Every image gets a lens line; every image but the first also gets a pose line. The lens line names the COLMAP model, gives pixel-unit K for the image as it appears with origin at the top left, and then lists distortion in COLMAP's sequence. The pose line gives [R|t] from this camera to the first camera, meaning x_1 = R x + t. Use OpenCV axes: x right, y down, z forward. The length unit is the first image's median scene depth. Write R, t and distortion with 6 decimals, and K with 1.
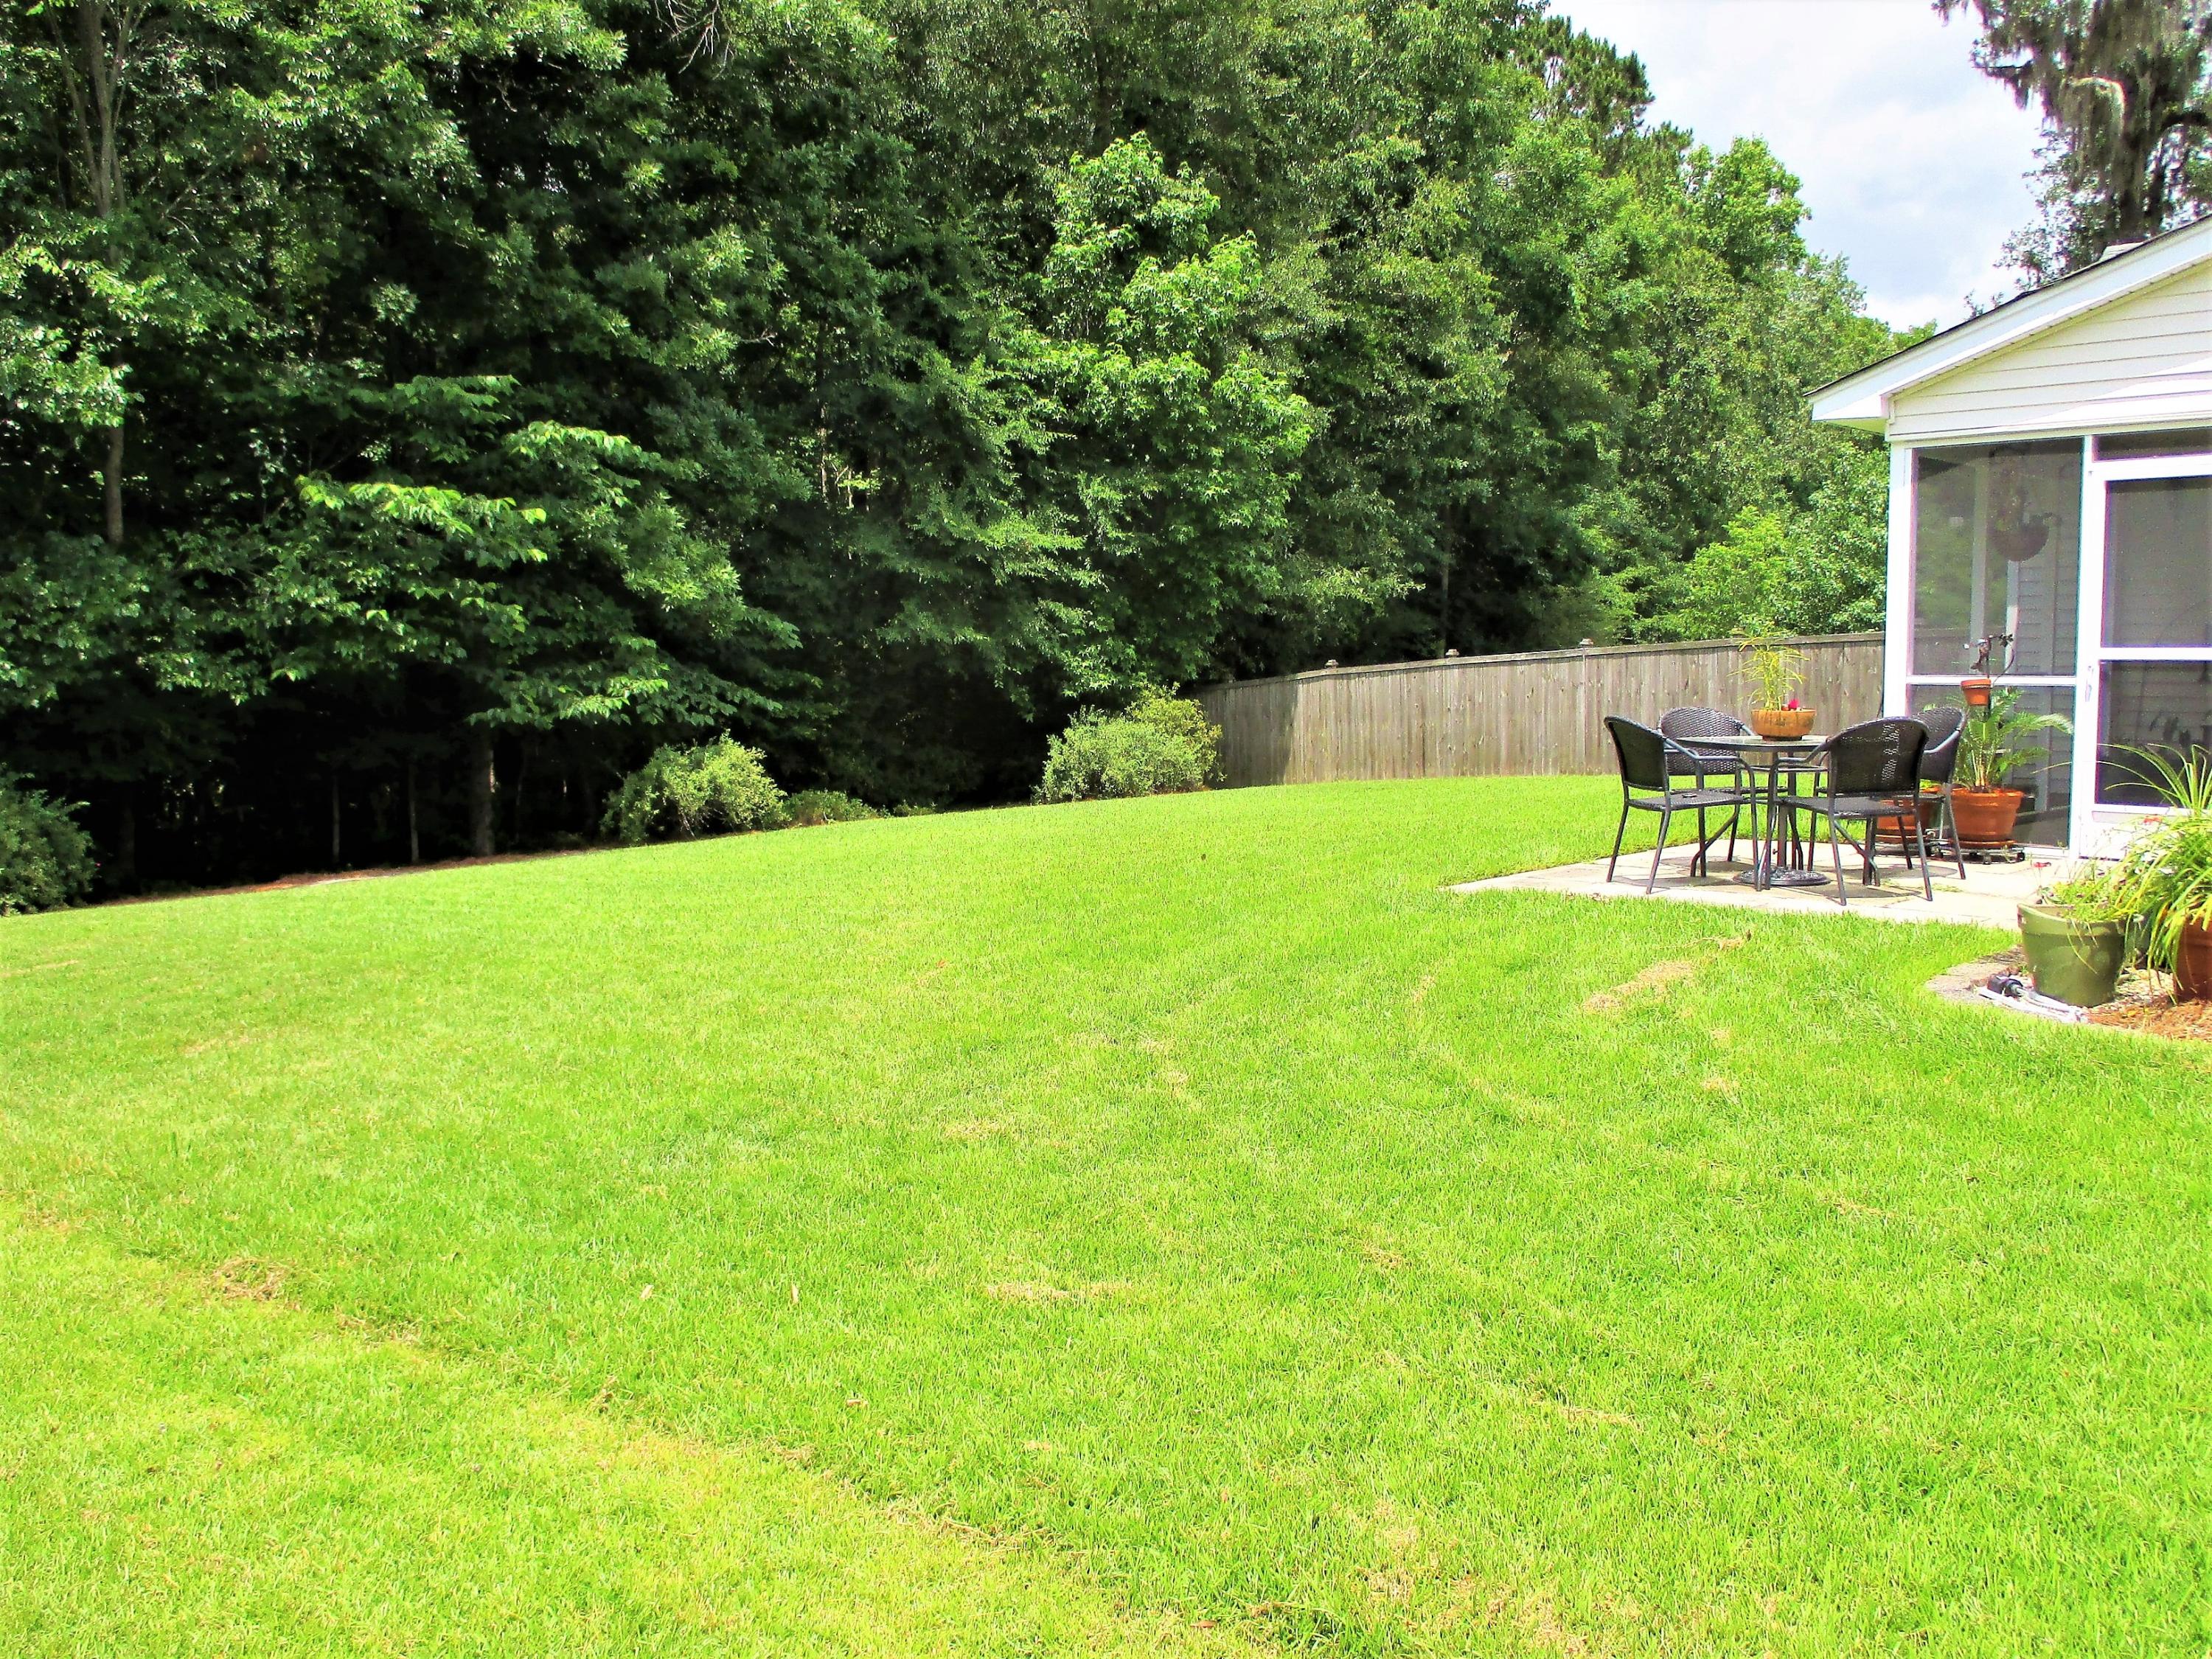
lens RADIAL K [[1848.1, 0, 1093.9], [0, 1848.1, 819.9], [0, 0, 1]] dist [-0.025975, 0.007328]
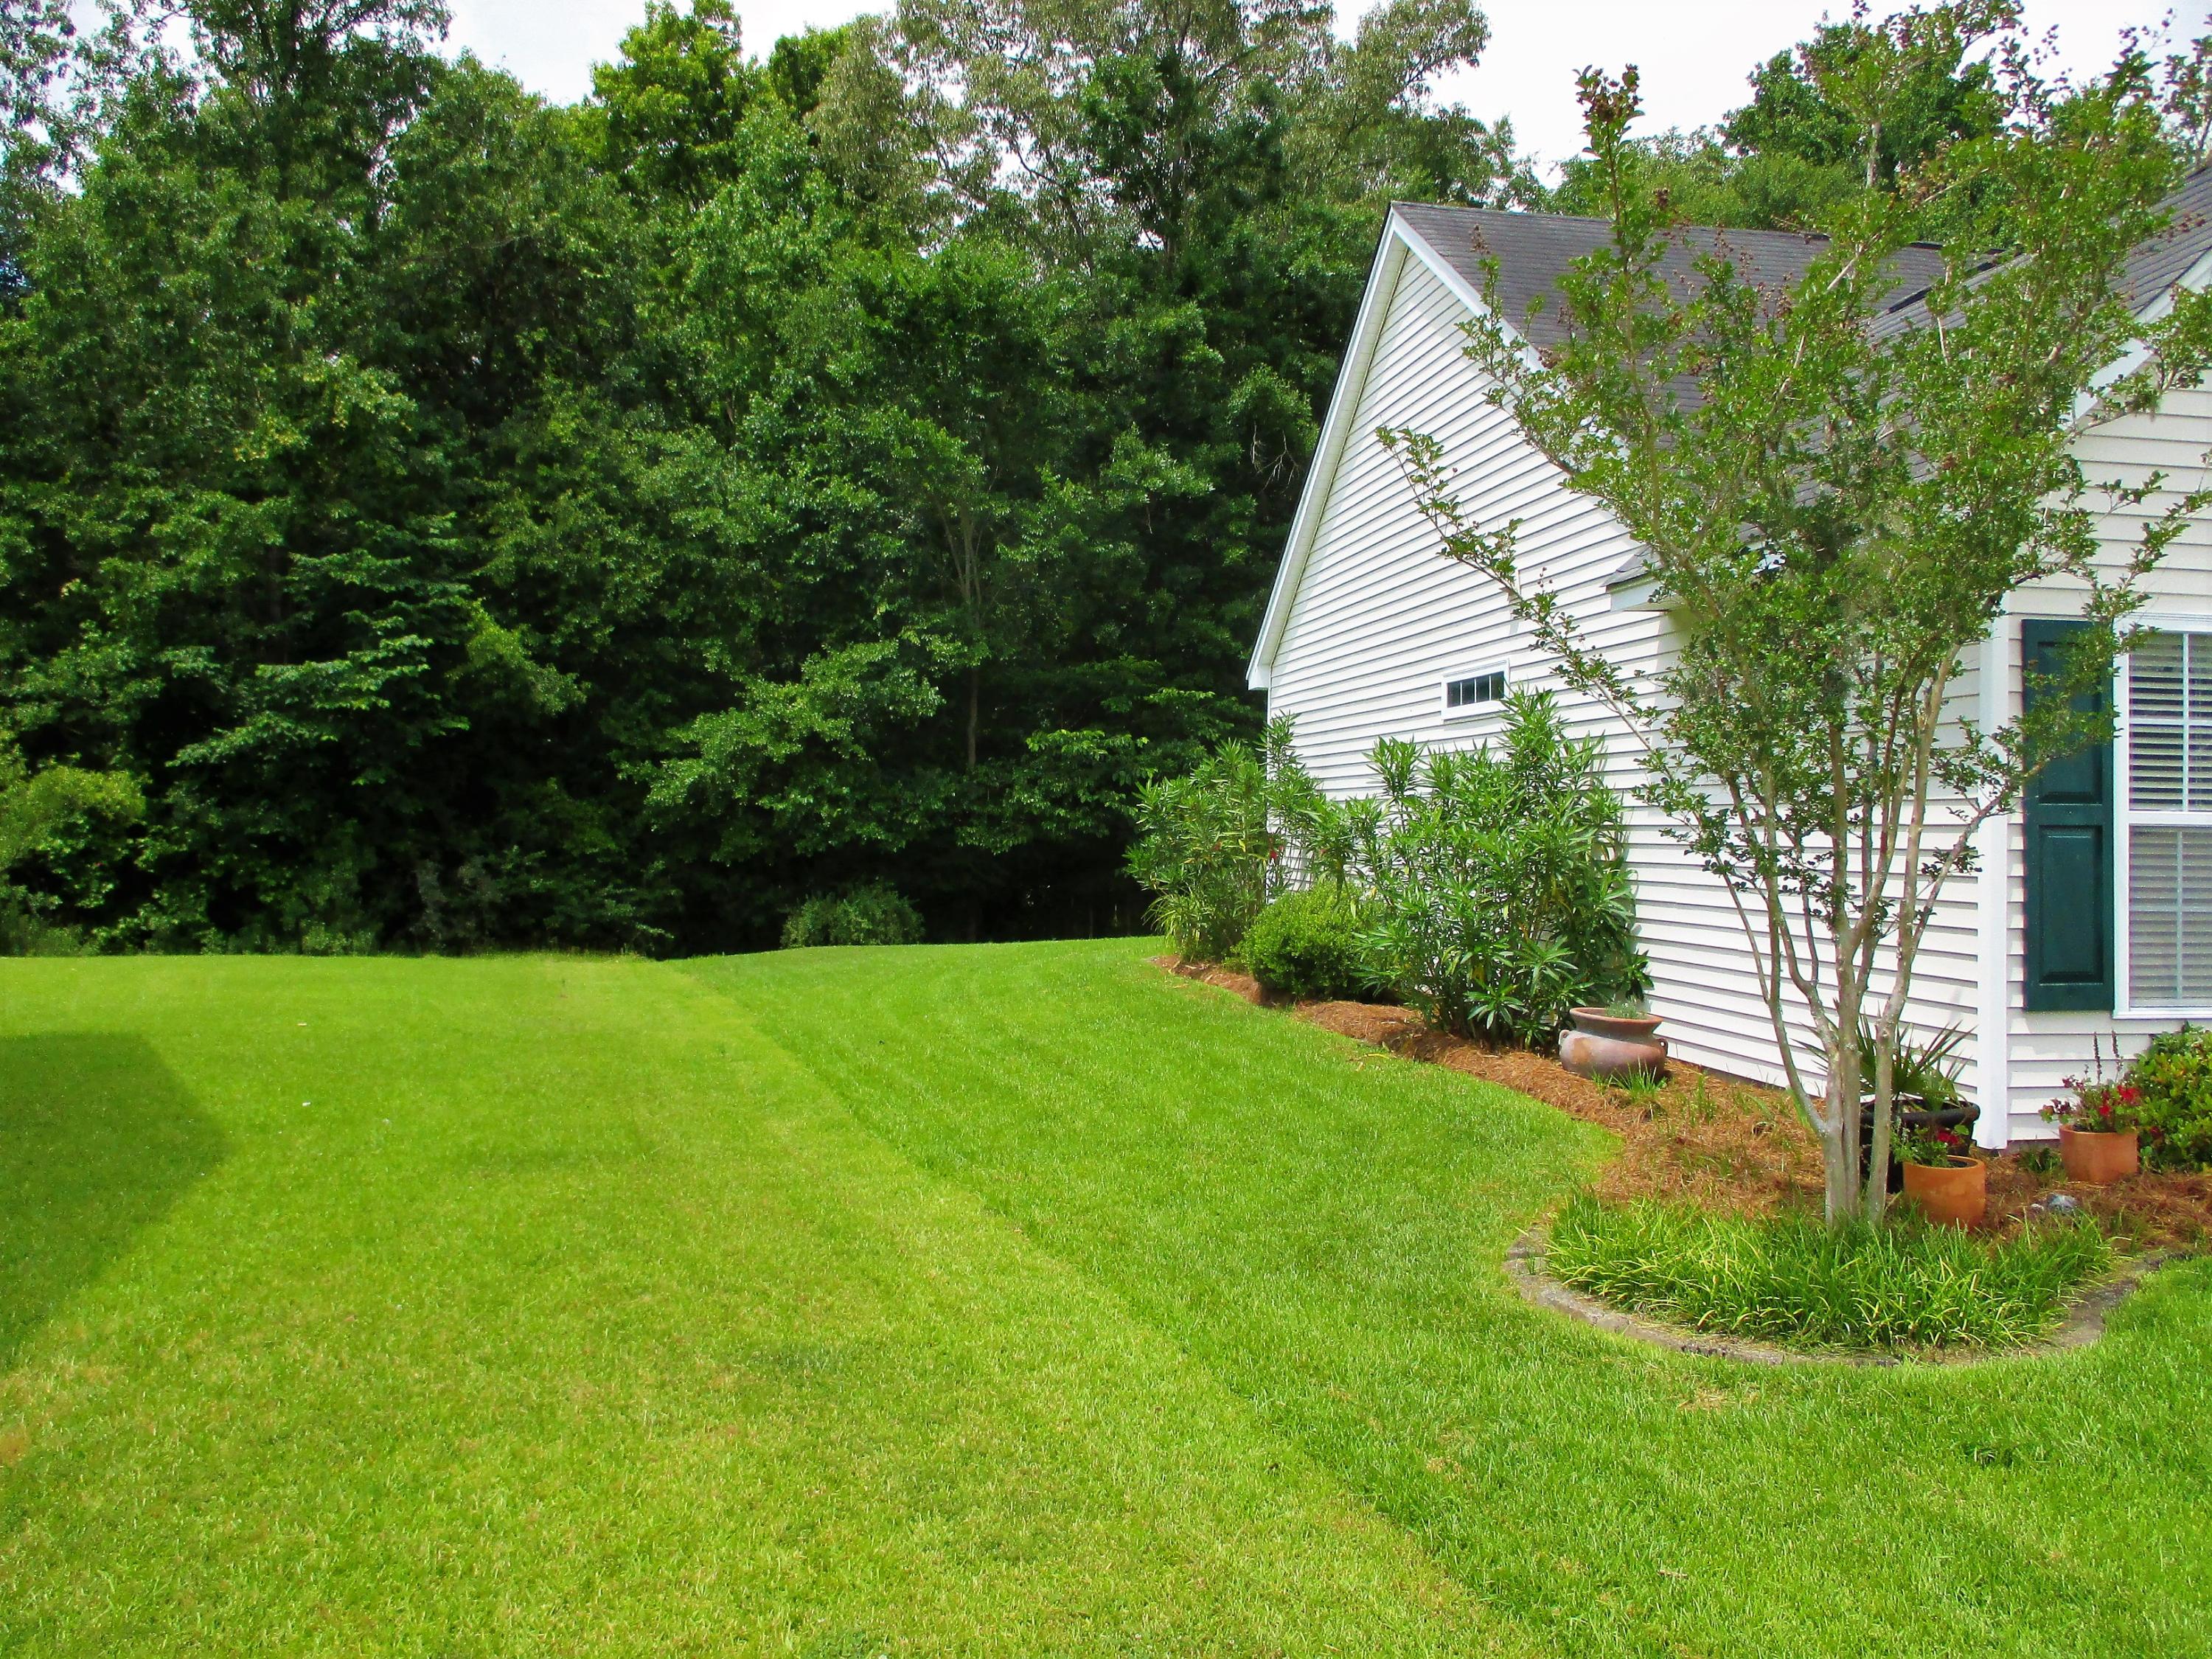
lens RADIAL K [[1836.7, 0, 1106.3], [0, 1836.7, 790.1], [0, 0, 1]] dist [-0.023463, -0.001655]
pose [[0.822452, -0.003662, -0.568823, 0.498239], [-0.062680, 0.993307, -0.097022, 0.033910], [0.565370, 0.115449, 0.816718, -0.348999]]
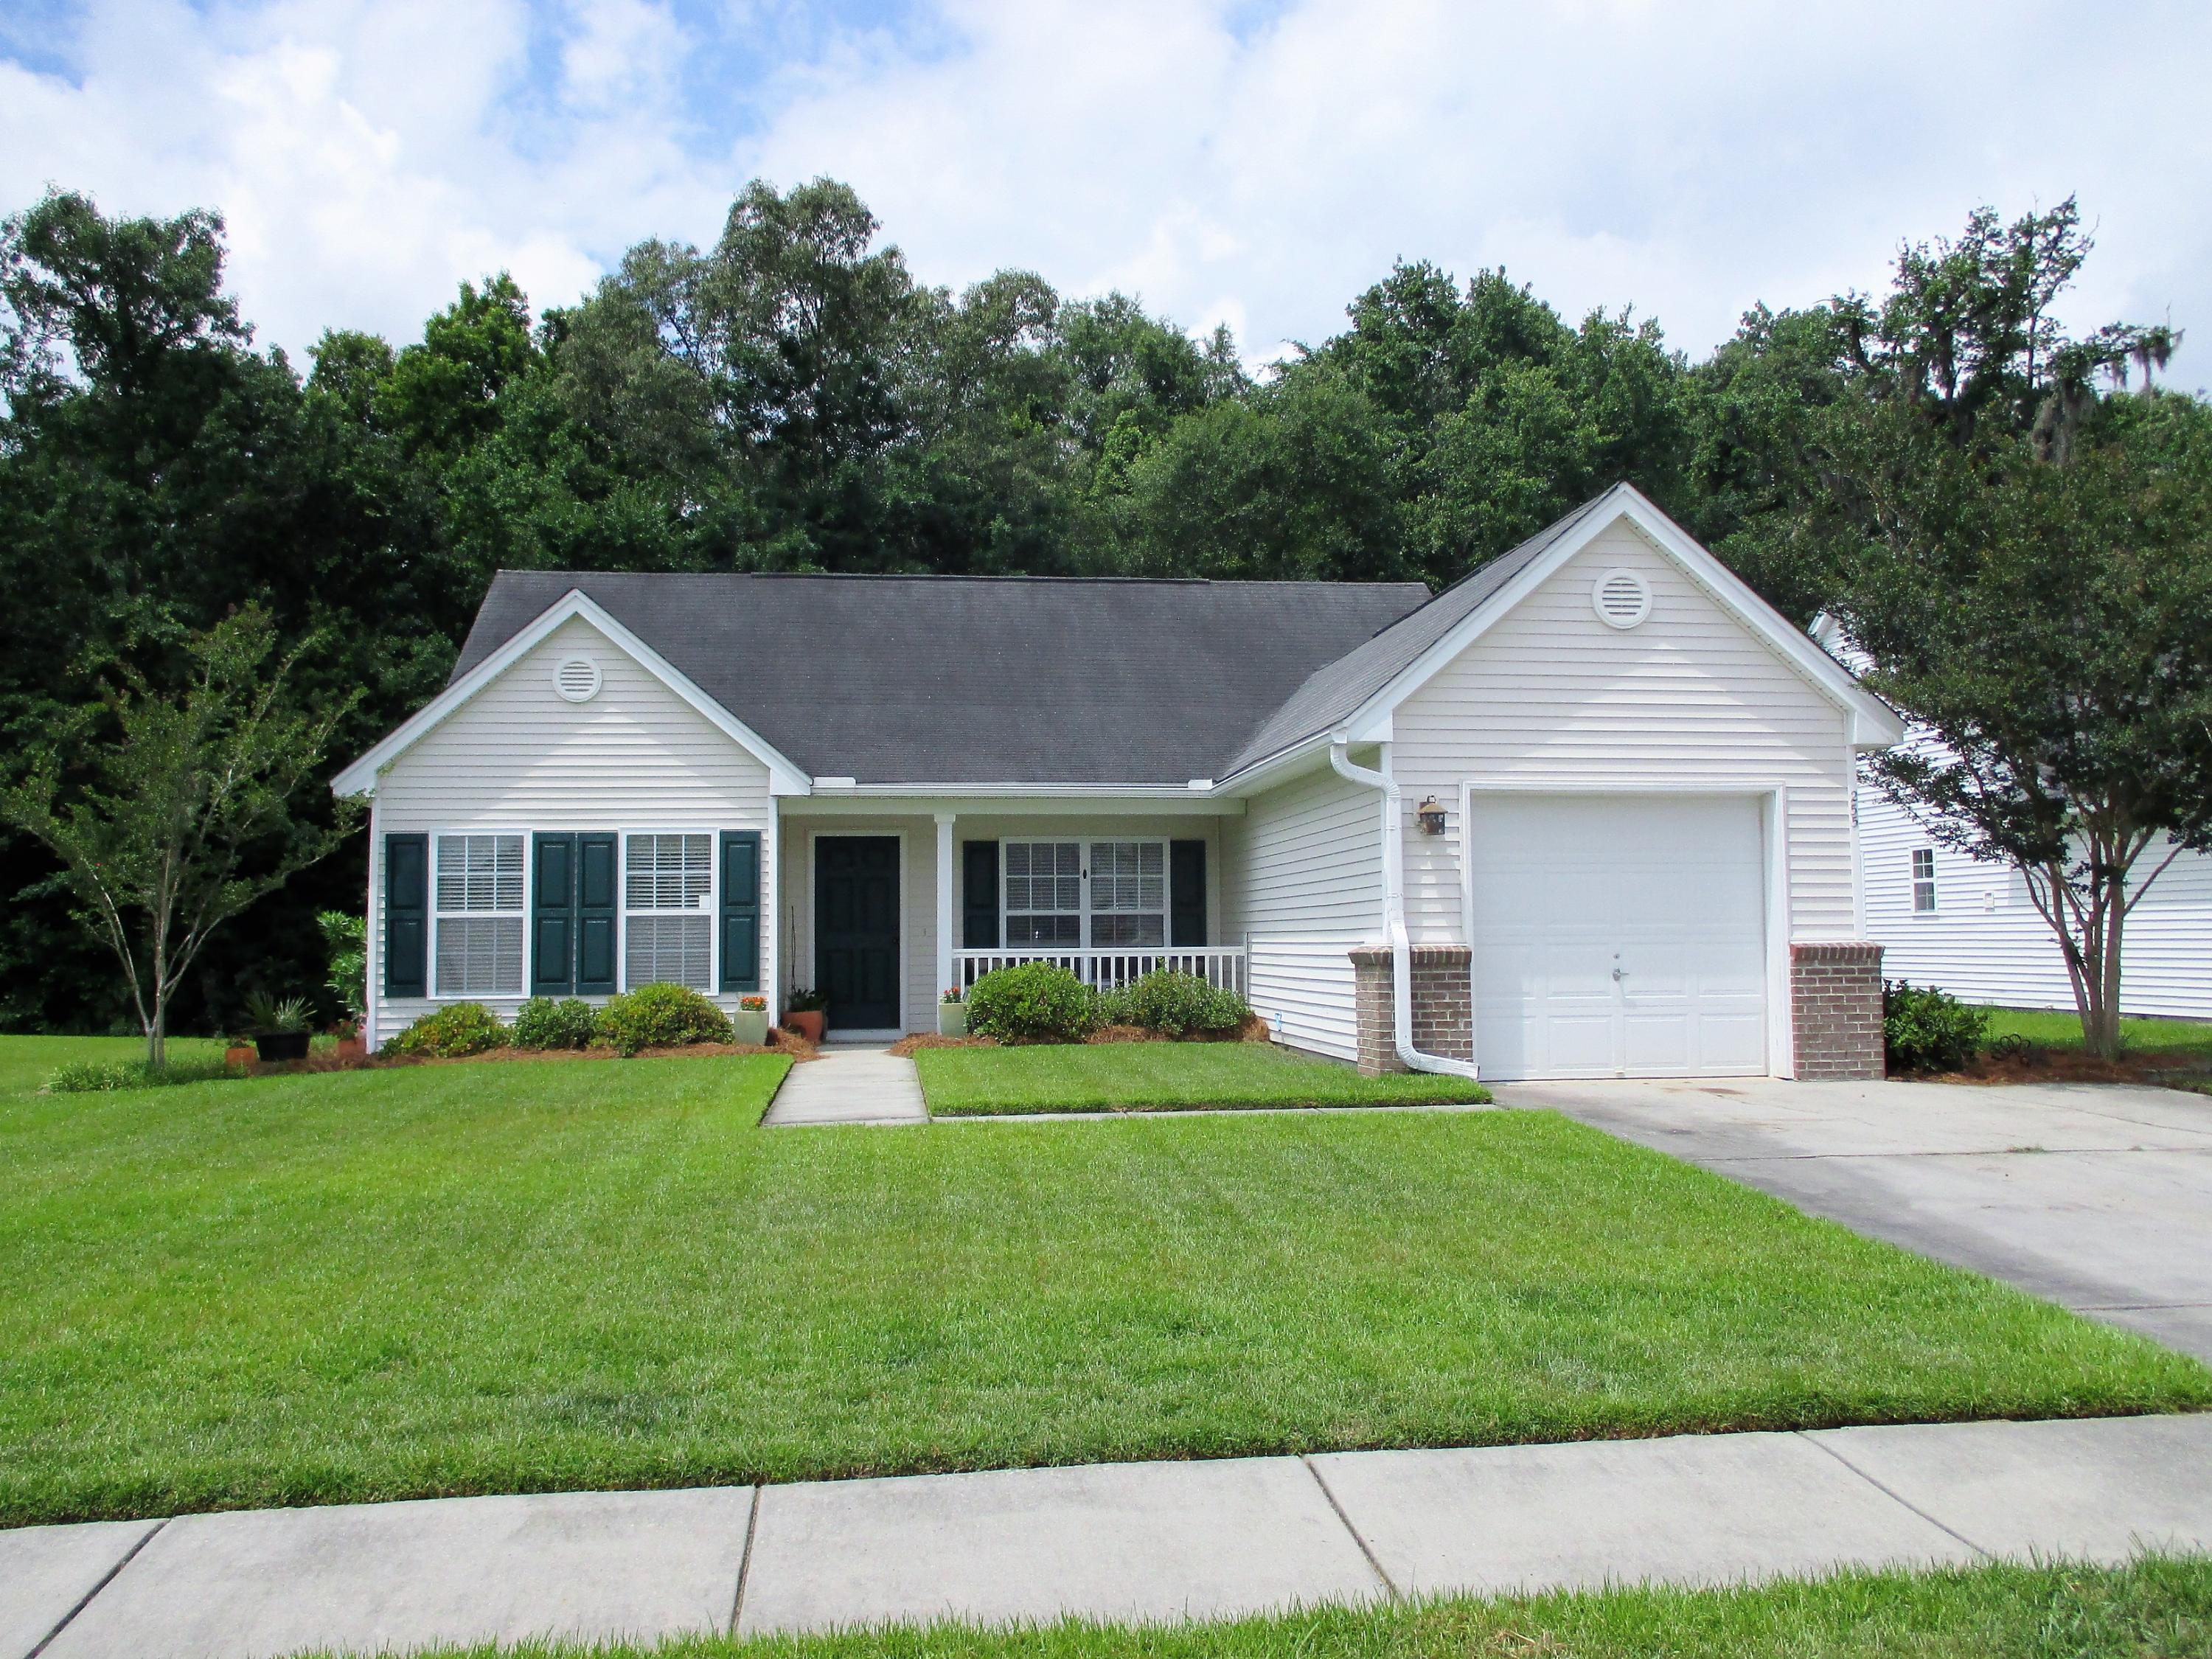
lens RADIAL K [[1863.7, 0, 1105.2], [0, 1863.7, 804.0], [0, 0, 1]] dist [-0.002316, -0.043170]
pose [[0.787642, -0.049675, -0.614127, 1.075366], [-0.052634, 0.987676, -0.147395, 0.047962], [0.613881, 0.148418, 0.775321, -0.414212]]
